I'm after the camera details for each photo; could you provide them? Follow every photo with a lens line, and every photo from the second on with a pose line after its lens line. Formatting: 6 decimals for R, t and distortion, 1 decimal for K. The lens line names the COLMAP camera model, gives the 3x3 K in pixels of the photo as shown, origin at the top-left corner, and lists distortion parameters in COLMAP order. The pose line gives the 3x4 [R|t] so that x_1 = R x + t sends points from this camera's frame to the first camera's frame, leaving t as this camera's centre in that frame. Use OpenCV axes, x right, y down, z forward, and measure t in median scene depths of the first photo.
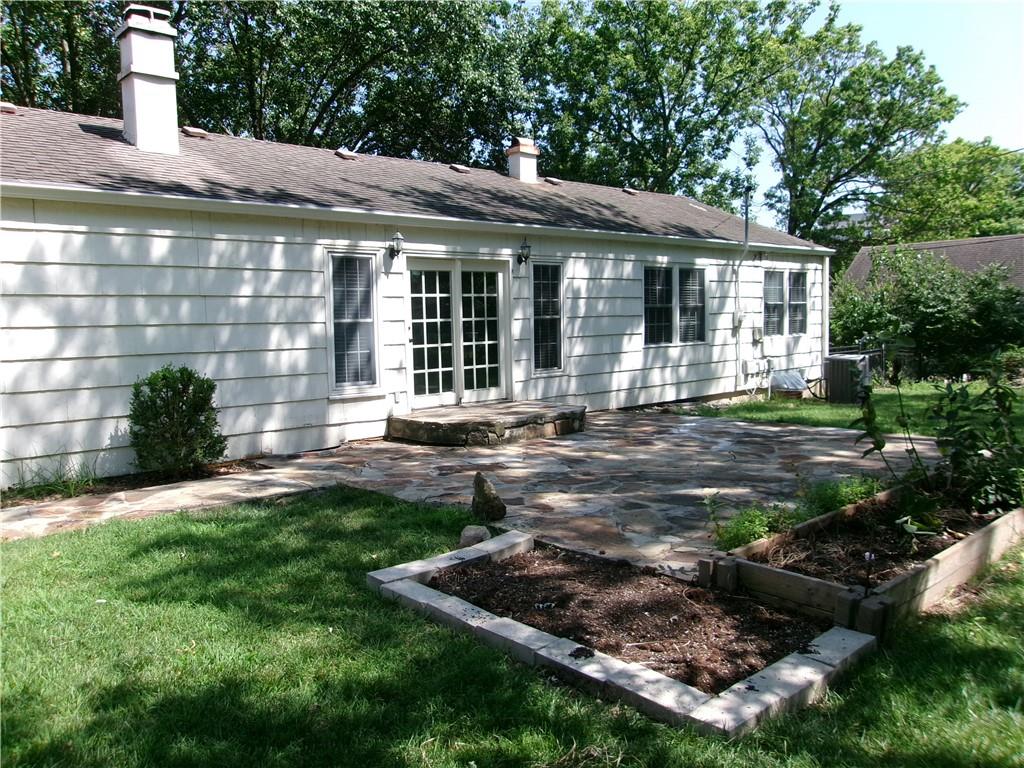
lens RADIAL K [[790.8, 0, 512.0], [0, 790.8, 384.0], [0, 0, 1]] dist [-0.042892, -0.000908]
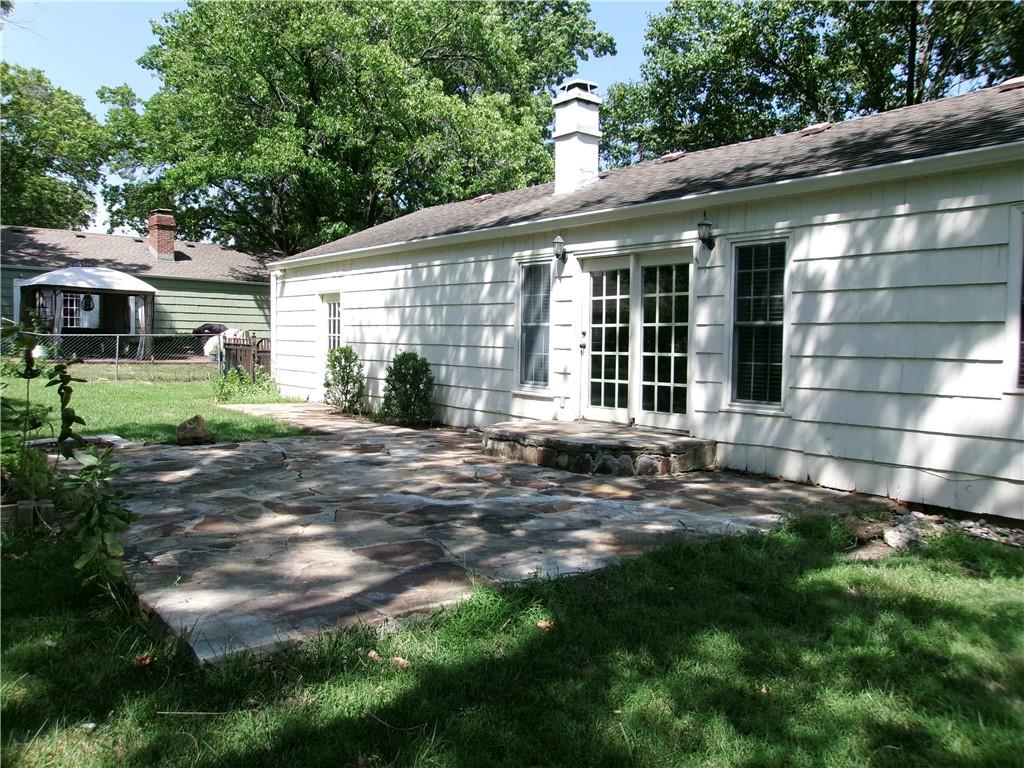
lens RADIAL K [[808.1, 0, 512.0], [0, 808.1, 384.0], [0, 0, 1]] dist [-0.005787, 0.044141]
pose [[-0.058073, 0.069772, -0.995871, 0.816743], [-0.101288, 0.991995, 0.075407, -0.071640], [0.993161, 0.105249, -0.050541, 0.933107]]
